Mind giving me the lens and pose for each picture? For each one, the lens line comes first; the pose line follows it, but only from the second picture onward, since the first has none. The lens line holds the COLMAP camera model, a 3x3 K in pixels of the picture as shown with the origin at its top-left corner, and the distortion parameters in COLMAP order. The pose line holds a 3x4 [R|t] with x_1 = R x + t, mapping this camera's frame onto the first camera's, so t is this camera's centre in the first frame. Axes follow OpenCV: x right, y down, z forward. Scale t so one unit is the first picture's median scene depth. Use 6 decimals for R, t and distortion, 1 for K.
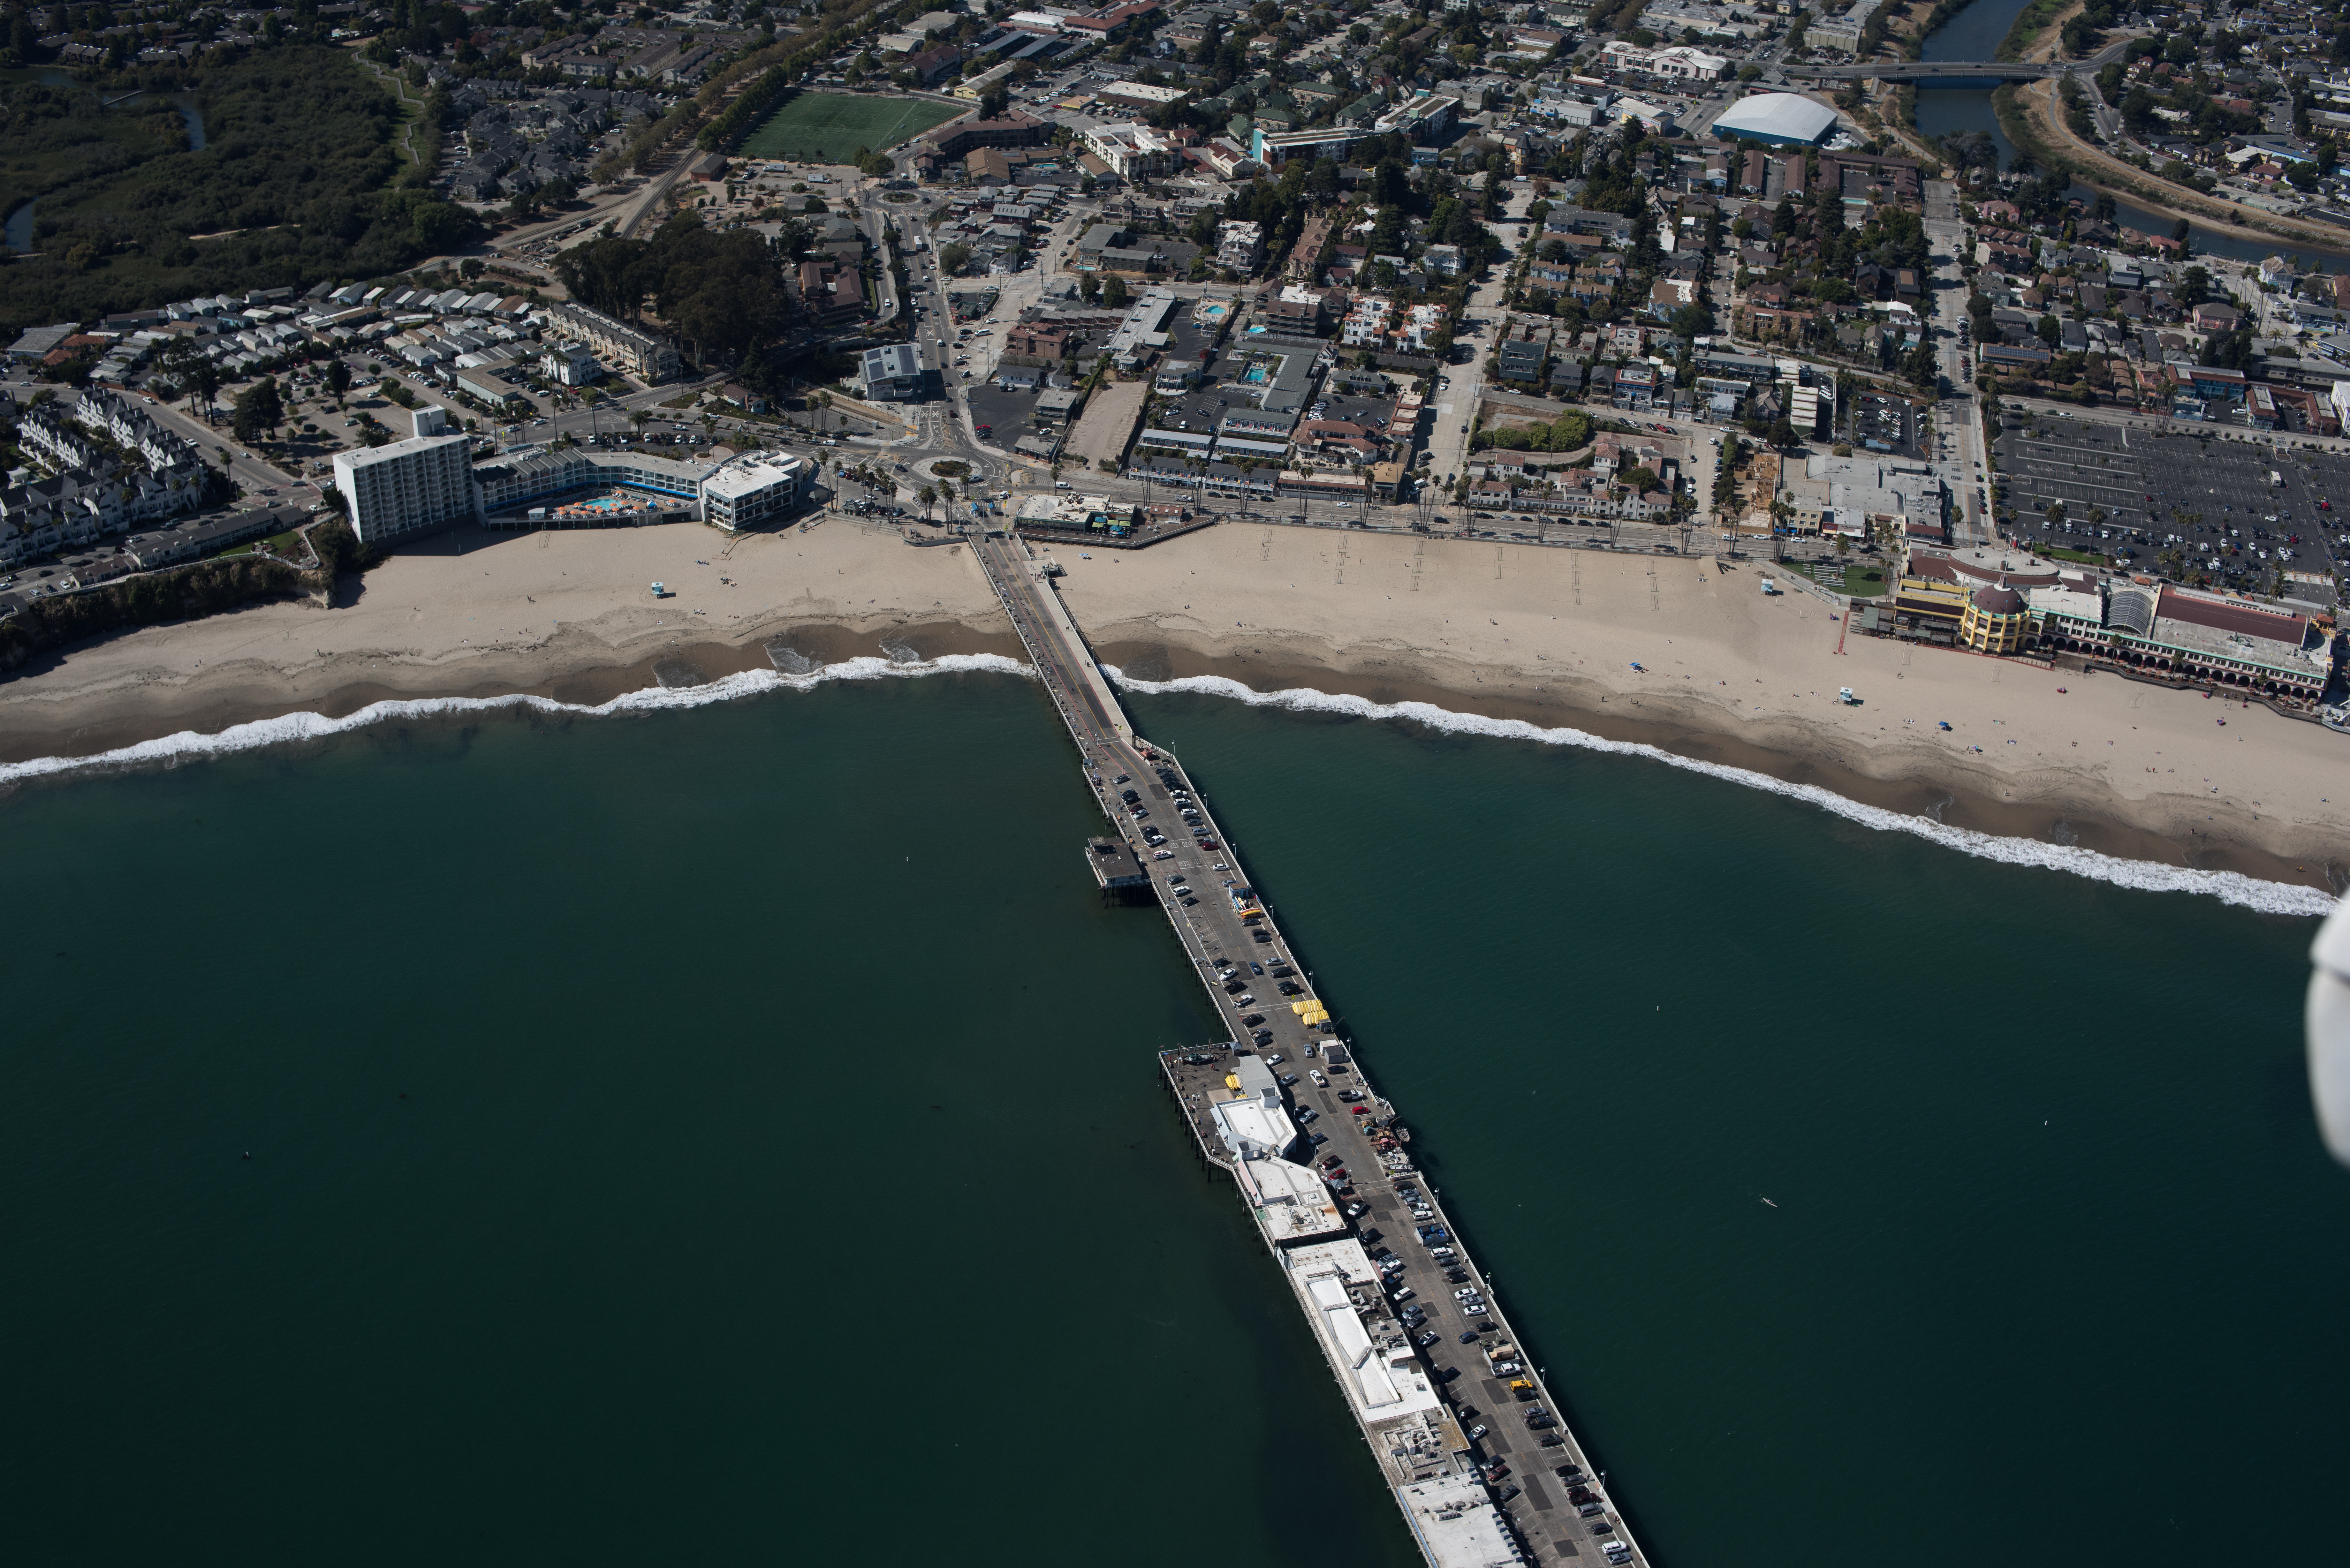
lens RADIAL K [[2697.8, 0, 1177.0], [0, 2697.8, 782.1], [0, 0, 1]] dist [-0.077691, 0.000000]
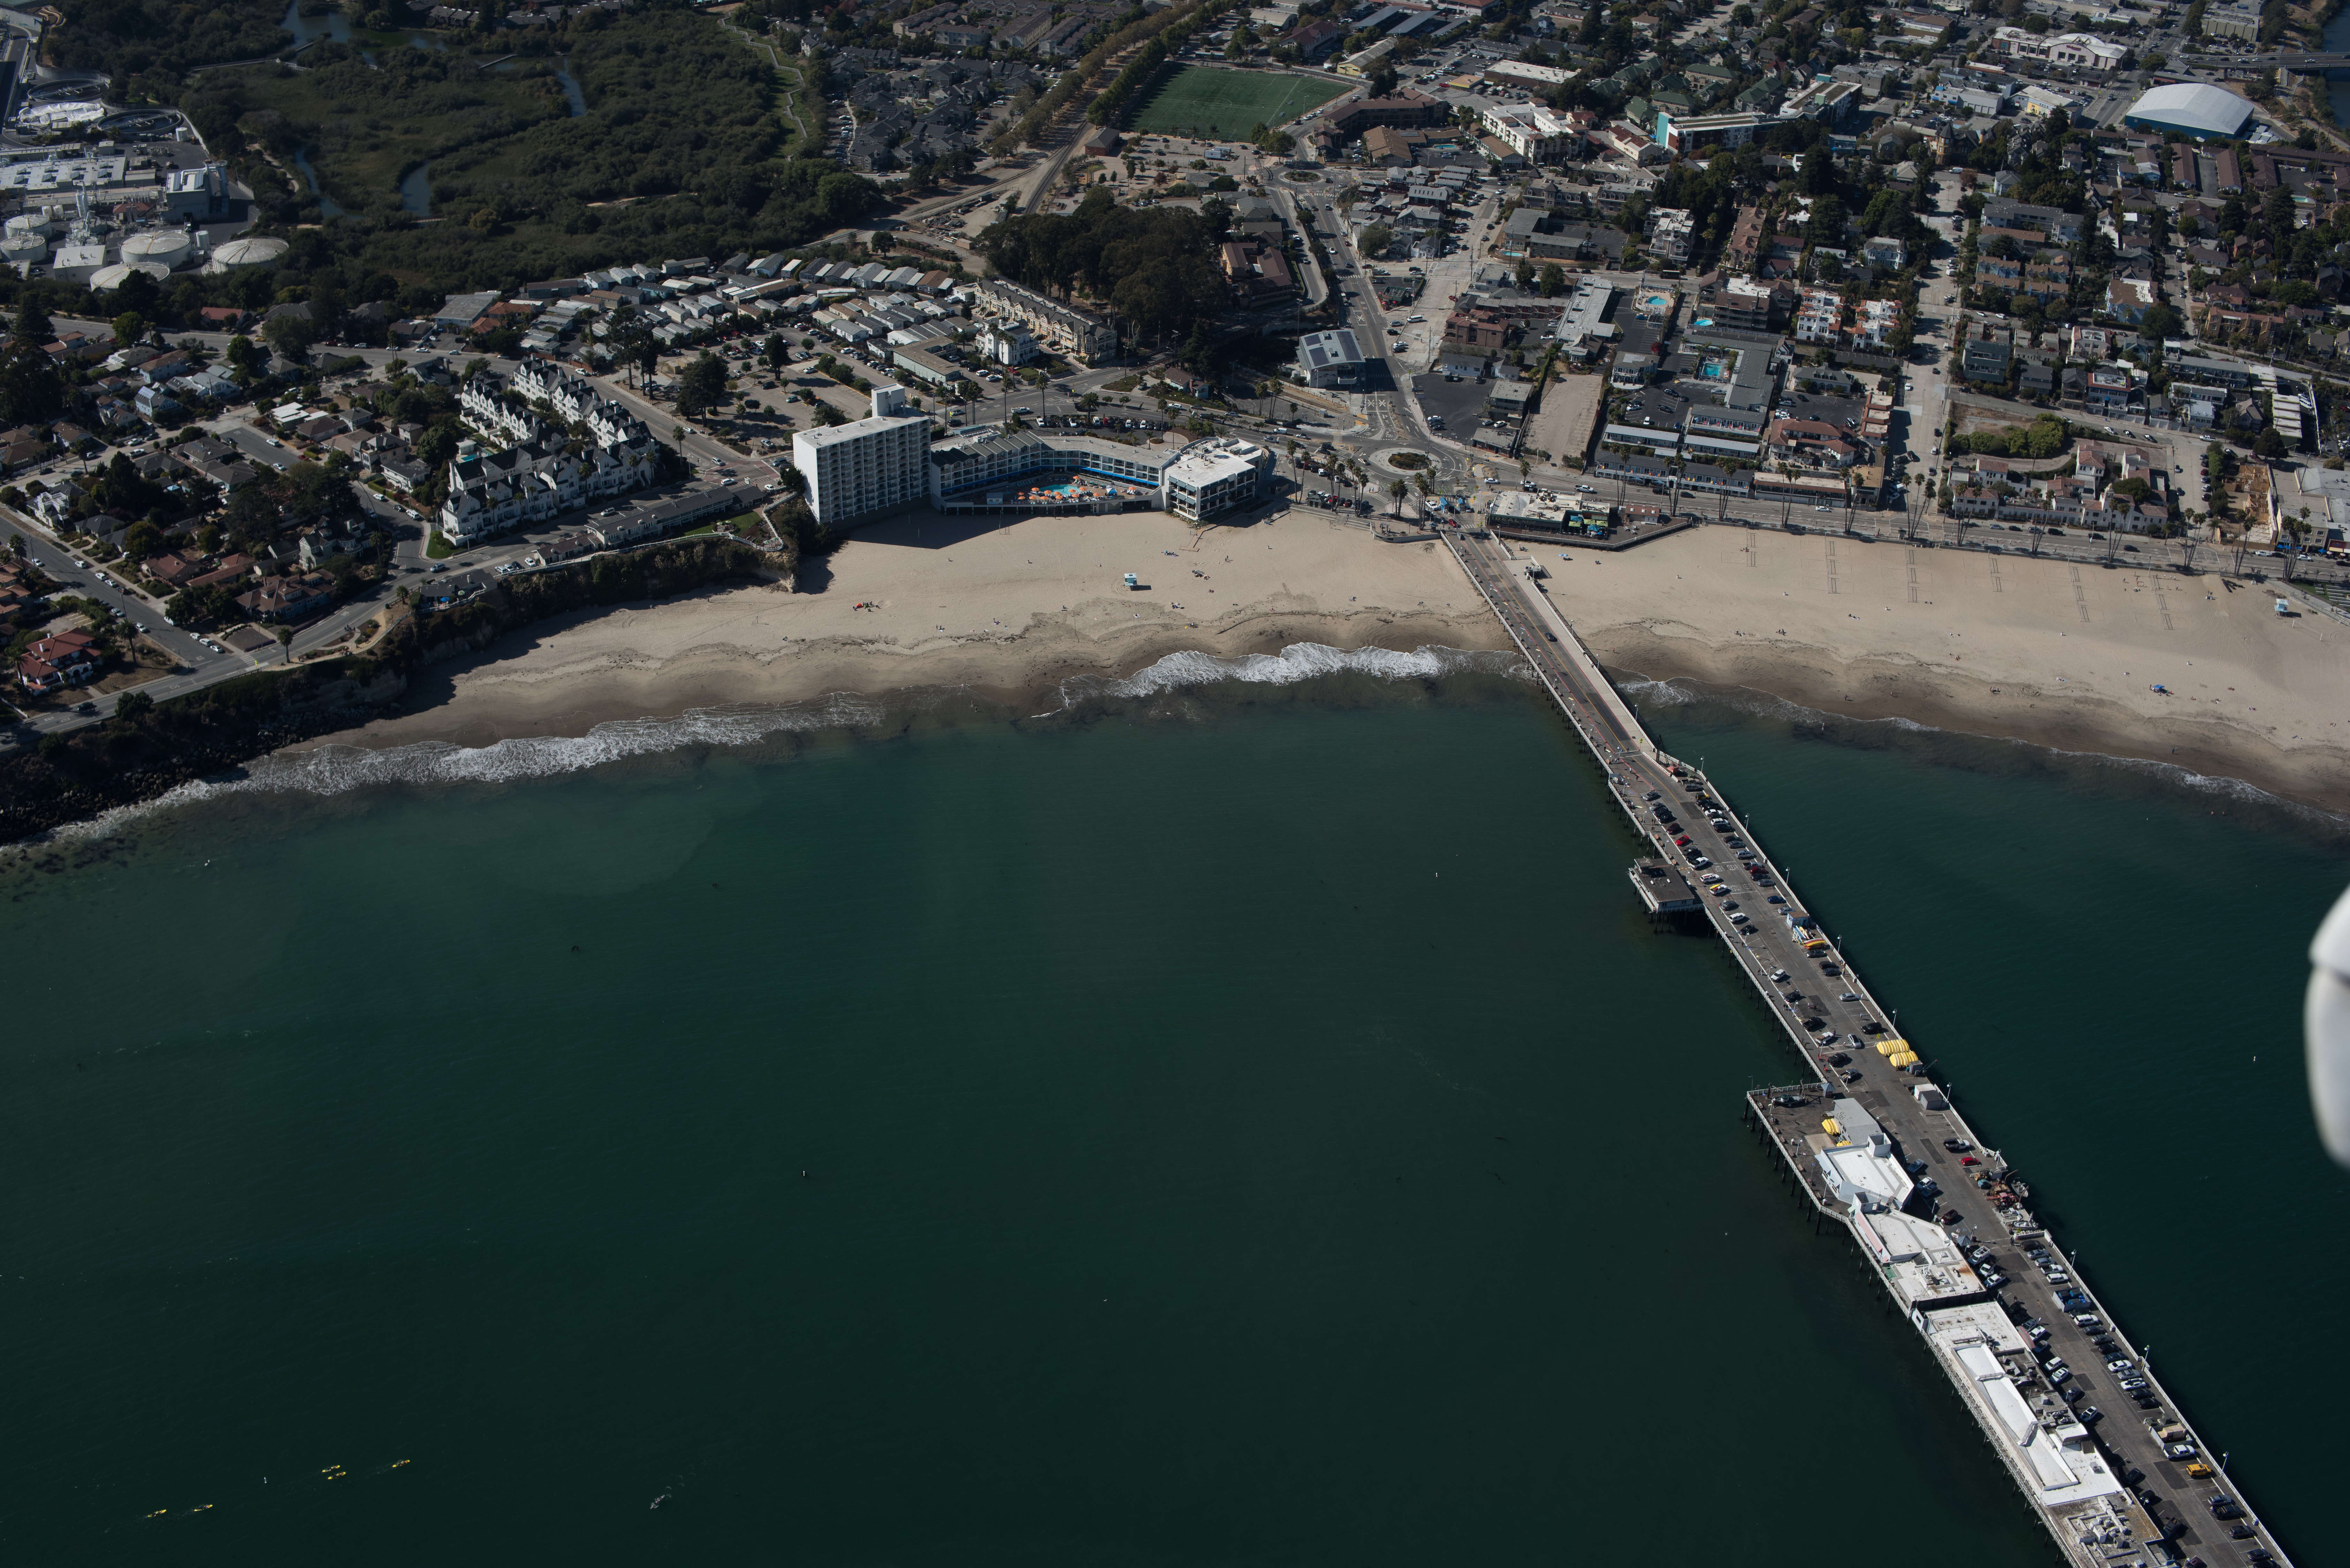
lens RADIAL K [[2697.8, 0, 1176.1], [0, 2697.8, 791.4], [0, 0, 1]] dist [-0.077691, 0.000000]
pose [[0.997456, 0.028309, -0.065422, -0.095271], [-0.027538, 0.999541, 0.012654, -0.007647], [0.065751, -0.010821, 0.997777, 0.029411]]
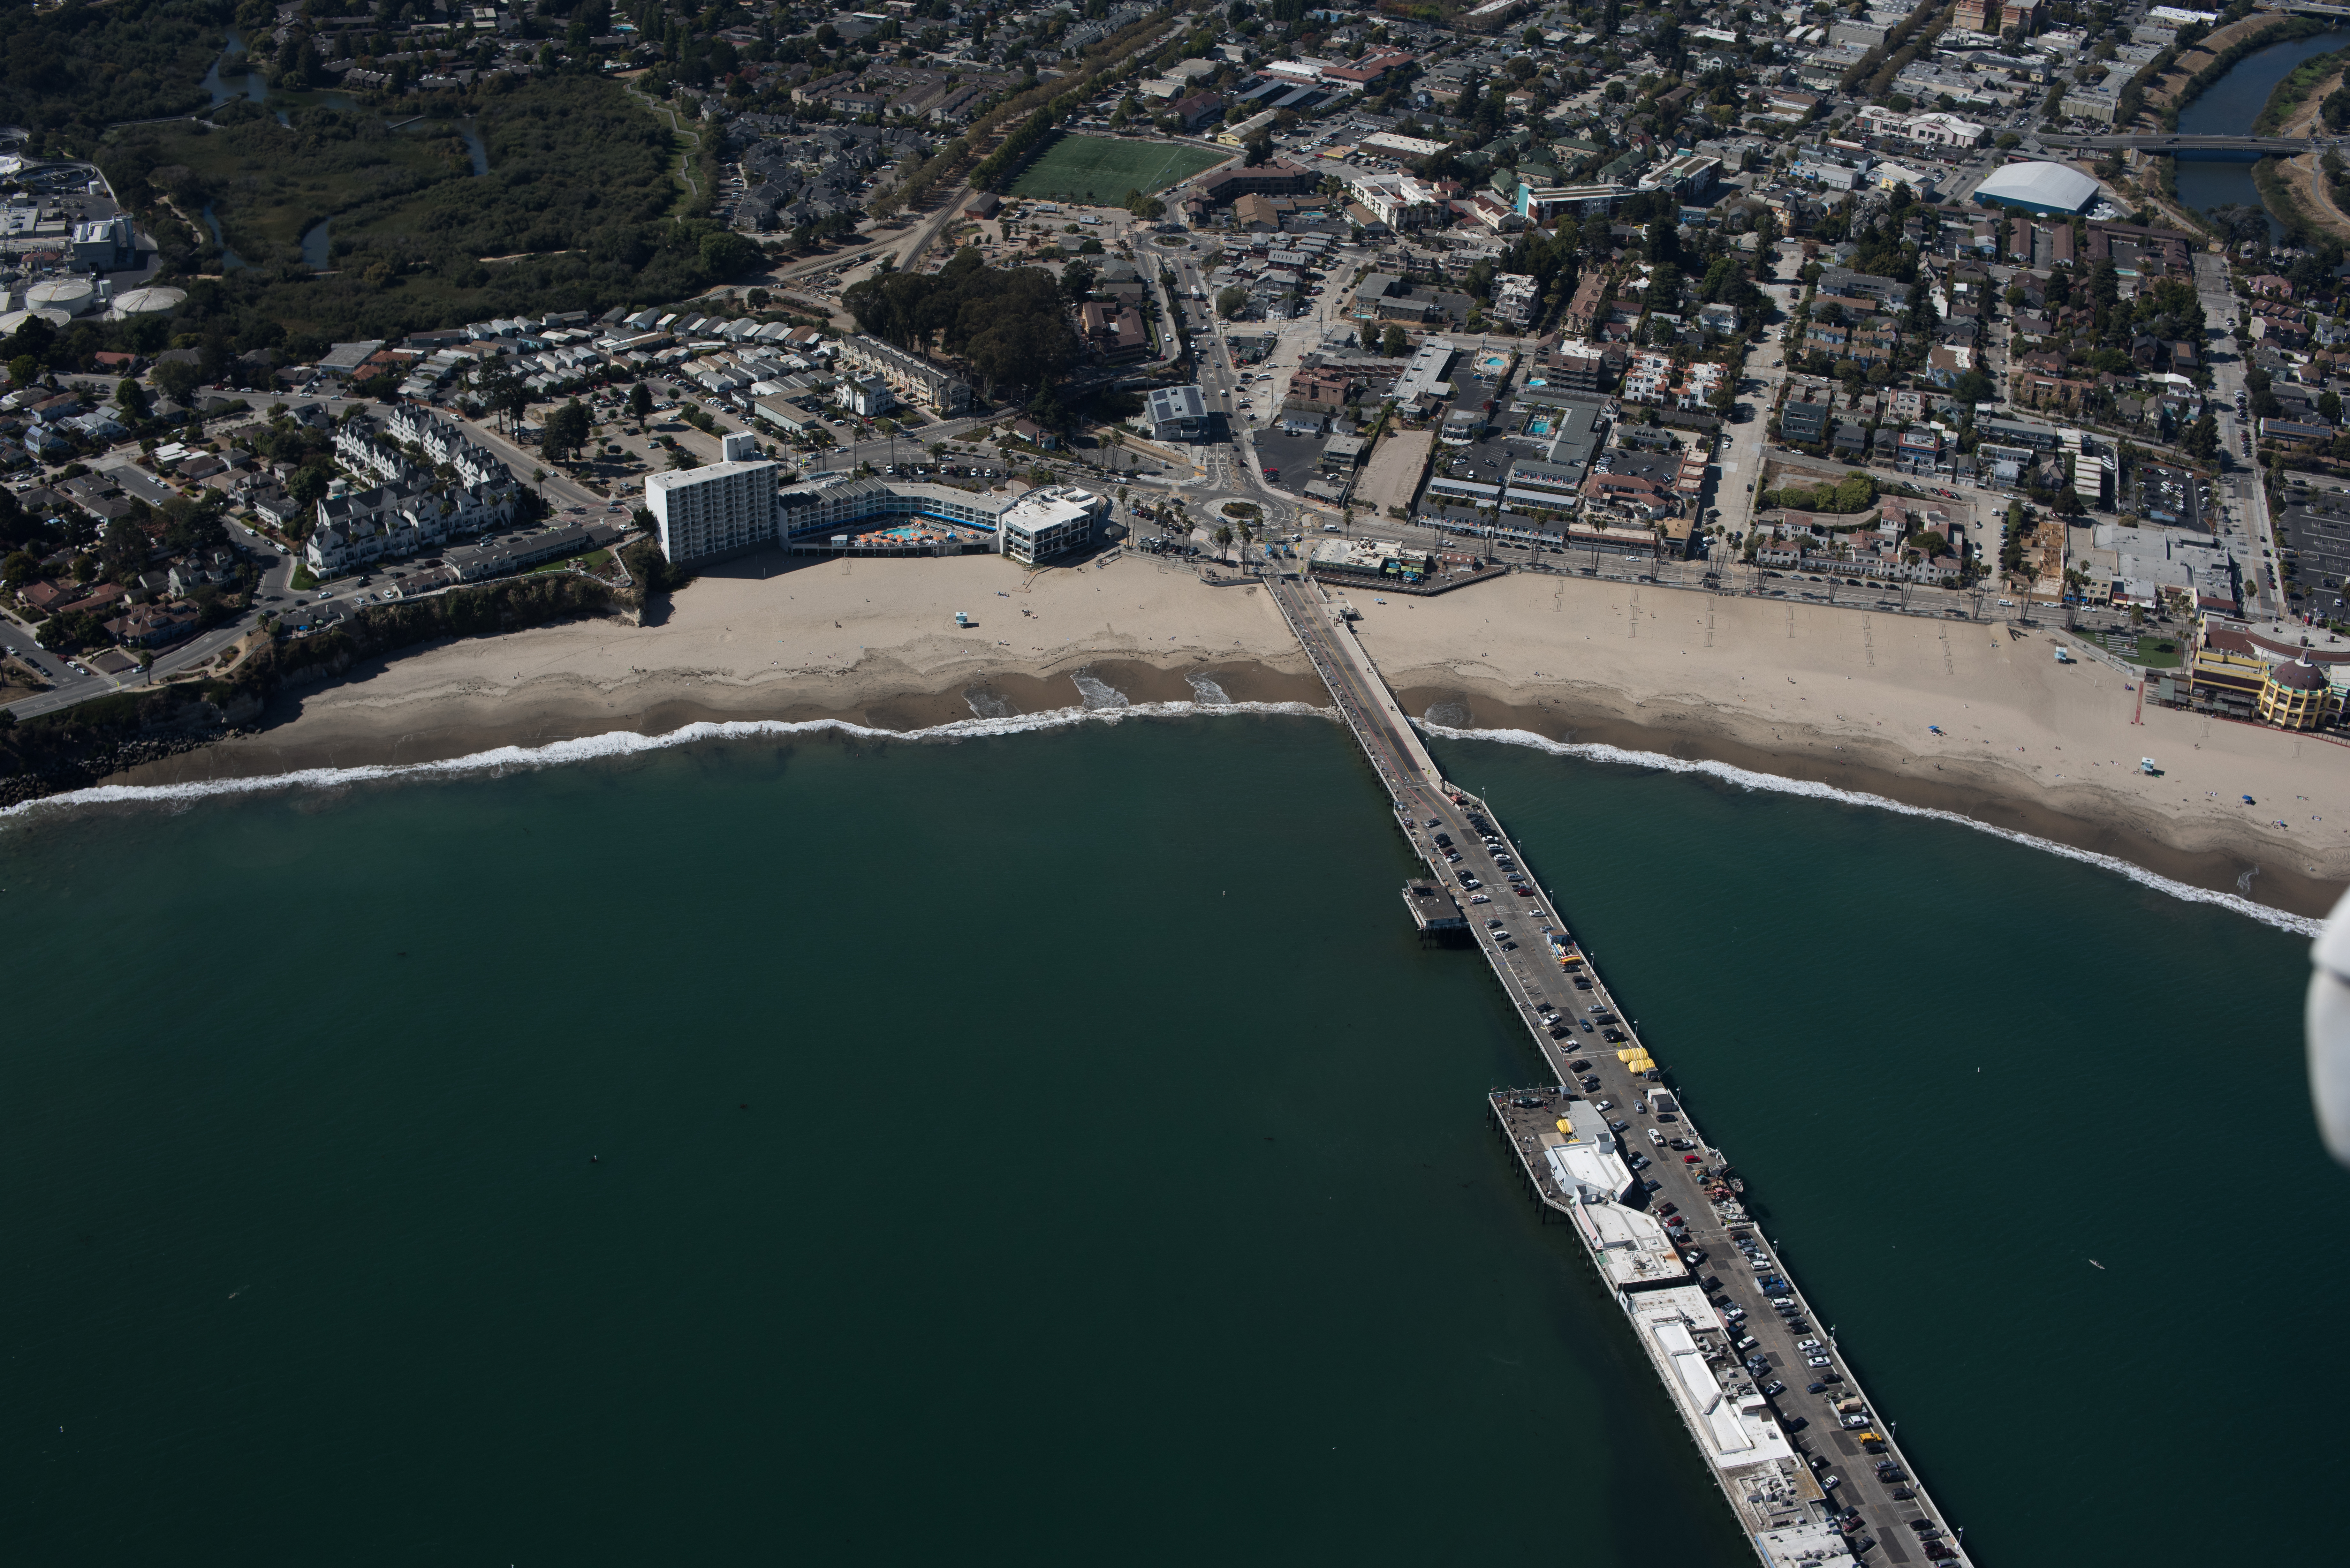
lens RADIAL K [[2697.8, 0, 1177.6], [0, 2697.8, 787.6], [0, 0, 1]] dist [-0.077691, 0.000000]
pose [[0.997872, 0.036539, -0.054008, -0.046681], [-0.037384, 0.999193, -0.014704, 0.003208], [0.053427, 0.016692, 0.998432, -0.008711]]
